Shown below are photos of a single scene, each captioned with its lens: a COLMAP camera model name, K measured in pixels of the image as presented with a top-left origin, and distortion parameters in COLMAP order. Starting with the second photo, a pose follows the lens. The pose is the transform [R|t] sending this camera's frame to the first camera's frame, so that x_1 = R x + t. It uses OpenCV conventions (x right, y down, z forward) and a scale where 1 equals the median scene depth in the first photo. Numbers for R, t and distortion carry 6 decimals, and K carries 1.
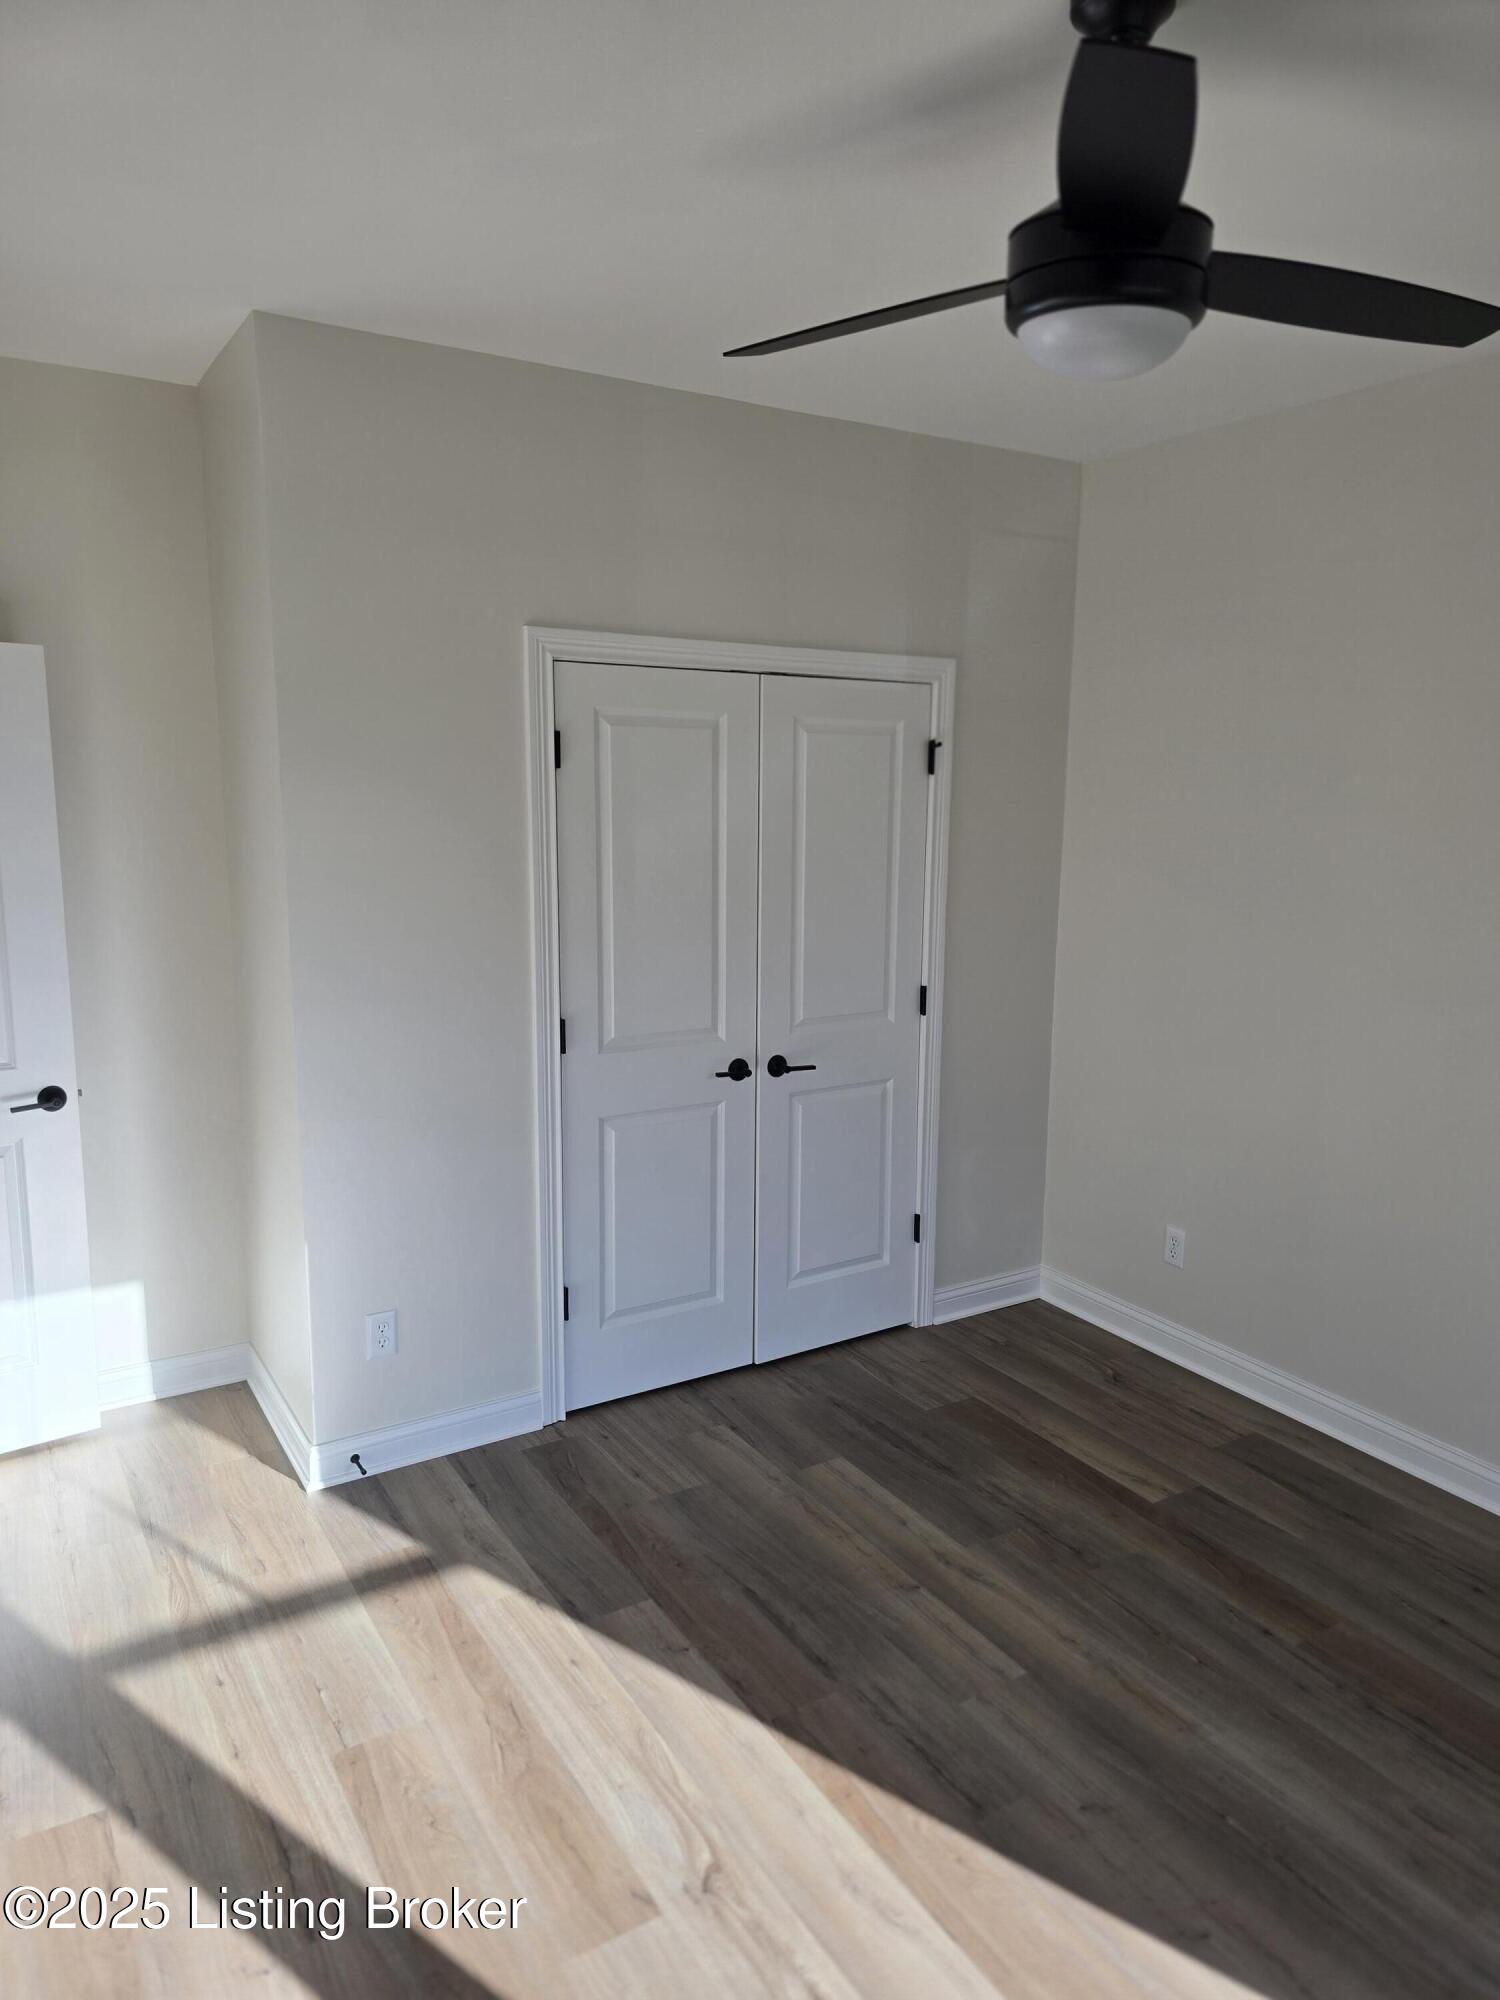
lens RADIAL K [[1350.5, 0, 756.2], [0, 1350.5, 1000.0], [0, 0, 1]] dist [0.074294, -0.073872]
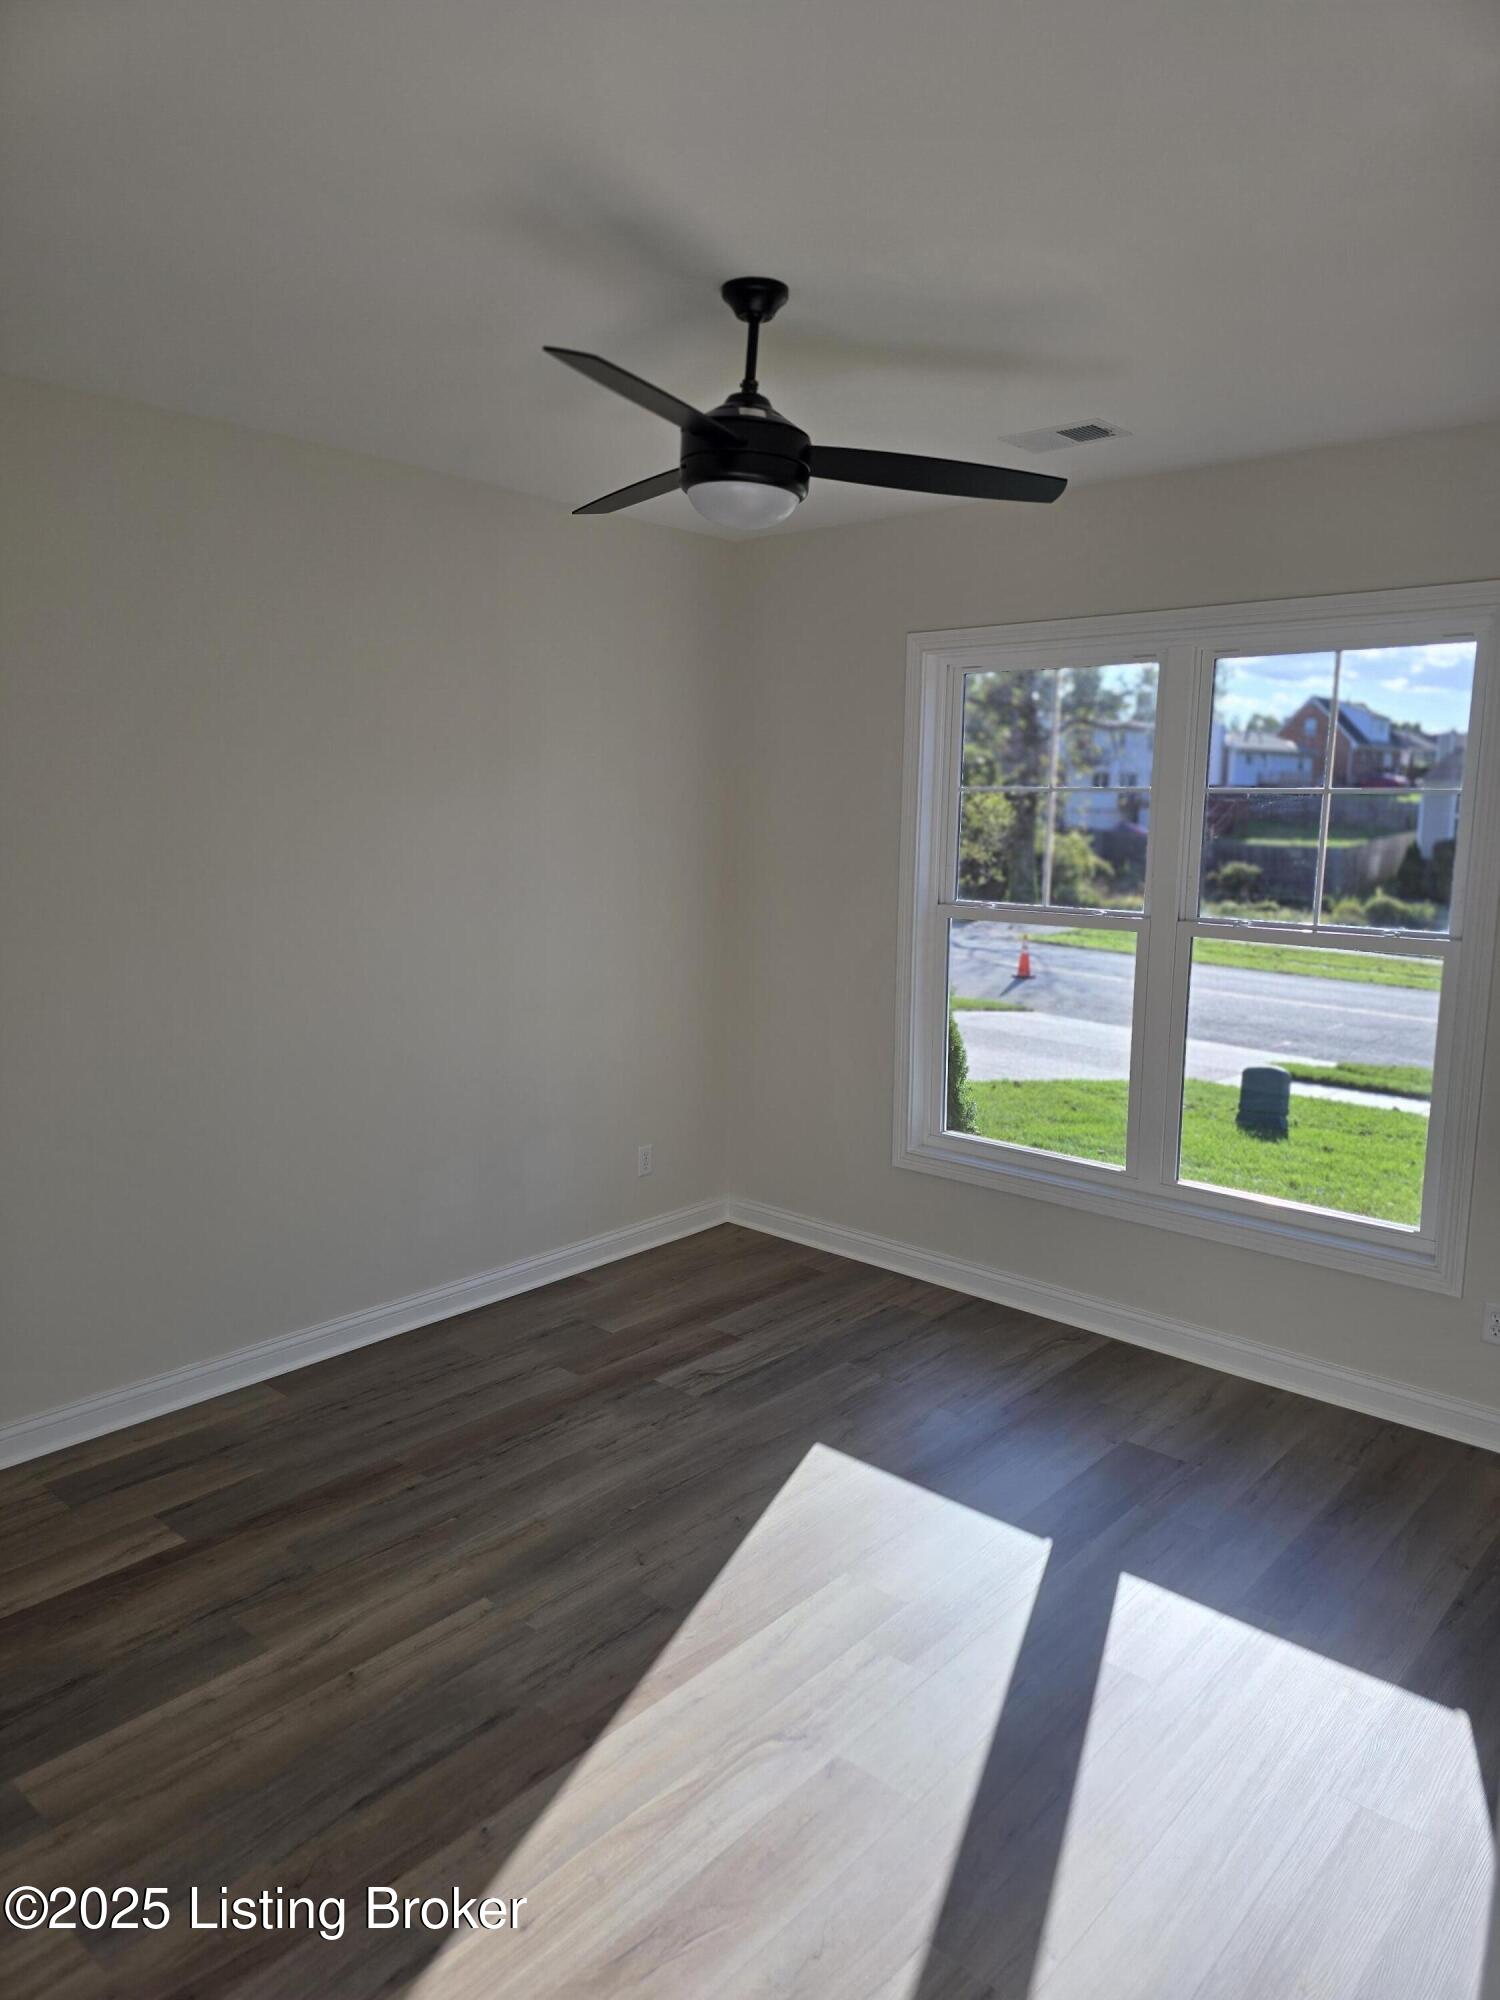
lens RADIAL K [[1350.5, 0, 749.3], [0, 1350.5, 997.9], [0, 0, 1]] dist [0.074294, -0.073872]
pose [[-0.288187, -0.156413, 0.944713, -0.808760], [0.138763, 0.969334, 0.202820, -0.174276], [-0.947467, 0.189541, -0.257645, 0.945869]]
